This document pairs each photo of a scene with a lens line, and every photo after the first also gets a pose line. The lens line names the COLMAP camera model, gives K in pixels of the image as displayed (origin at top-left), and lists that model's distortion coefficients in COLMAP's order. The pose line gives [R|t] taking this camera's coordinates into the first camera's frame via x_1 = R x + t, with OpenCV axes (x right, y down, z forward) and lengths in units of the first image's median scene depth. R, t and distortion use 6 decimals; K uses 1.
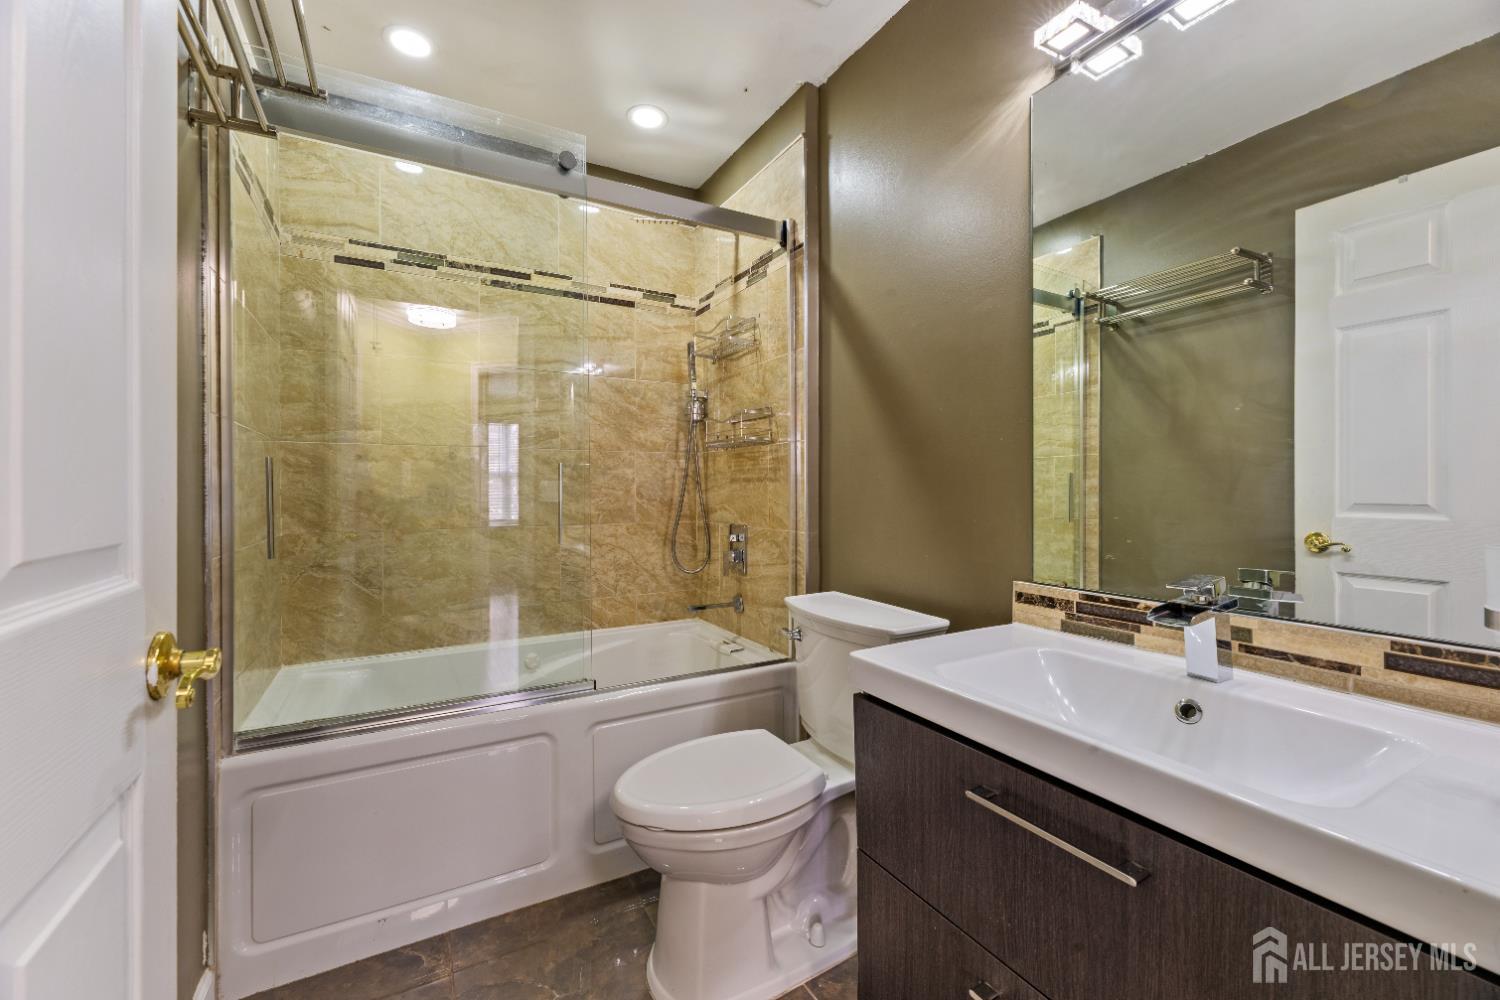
lens RADIAL K [[600.6, 0, 744.5], [0, 600.6, 493.4], [0, 0, 1]] dist [0.002698, 0.000081]
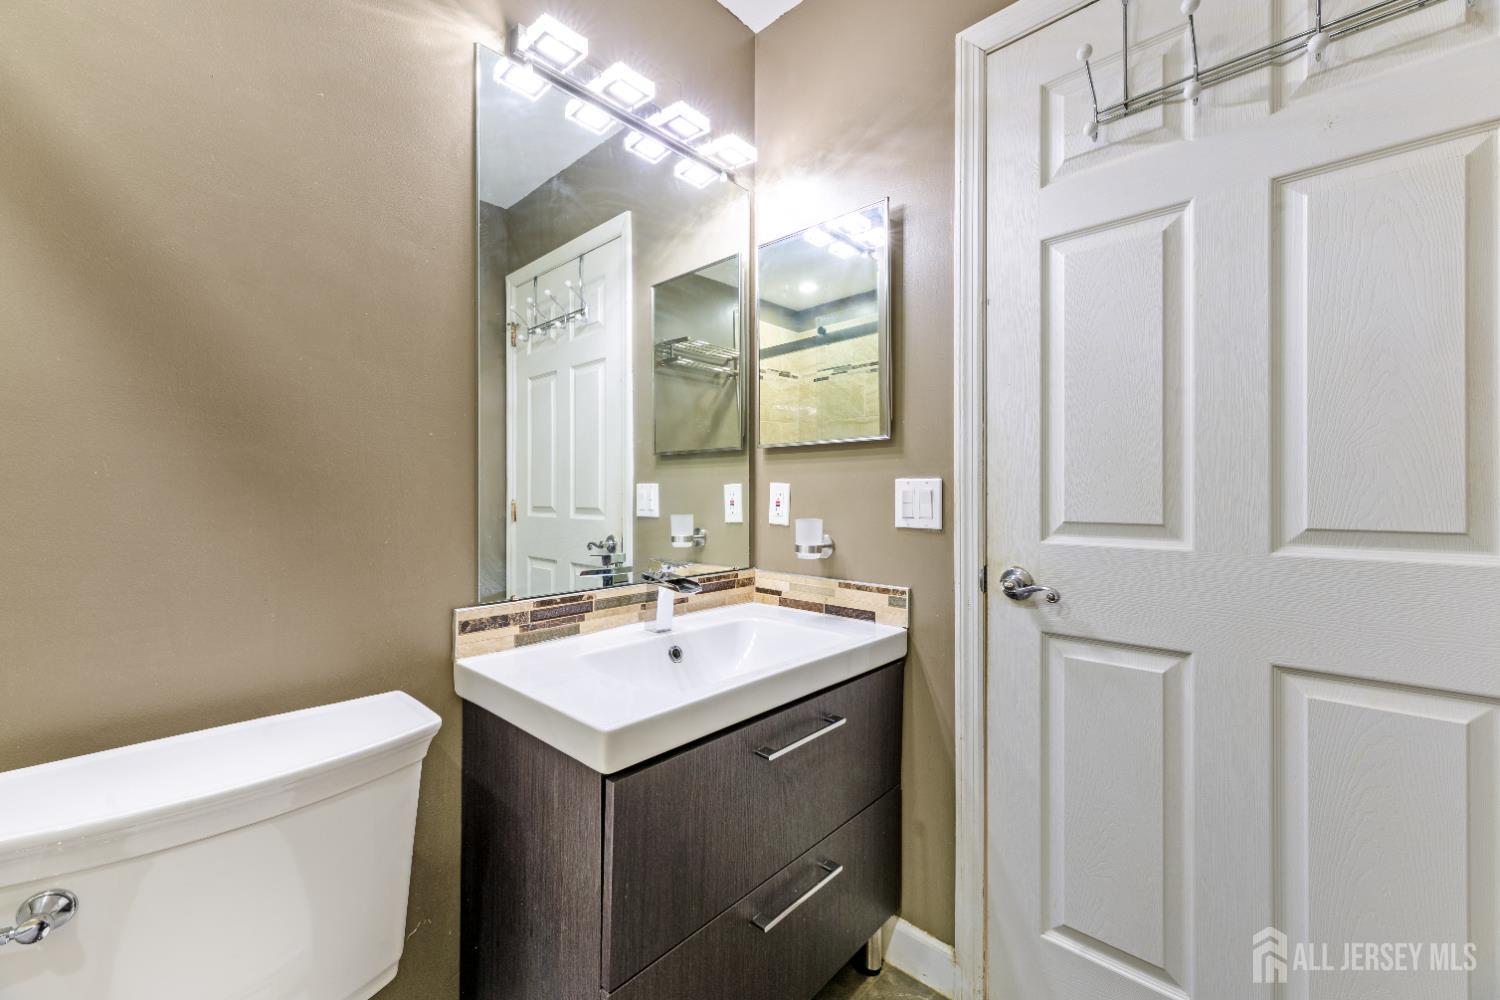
lens RADIAL K [[600.6, 0, 744.5], [0, 600.6, 493.4], [0, 0, 1]] dist [0.002698, 0.000081]
pose [[-0.315608, 0.006094, 0.948870, -0.494036], [0.007330, 0.999965, -0.003984, -0.006701], [-0.948861, 0.005698, -0.315641, 0.972962]]
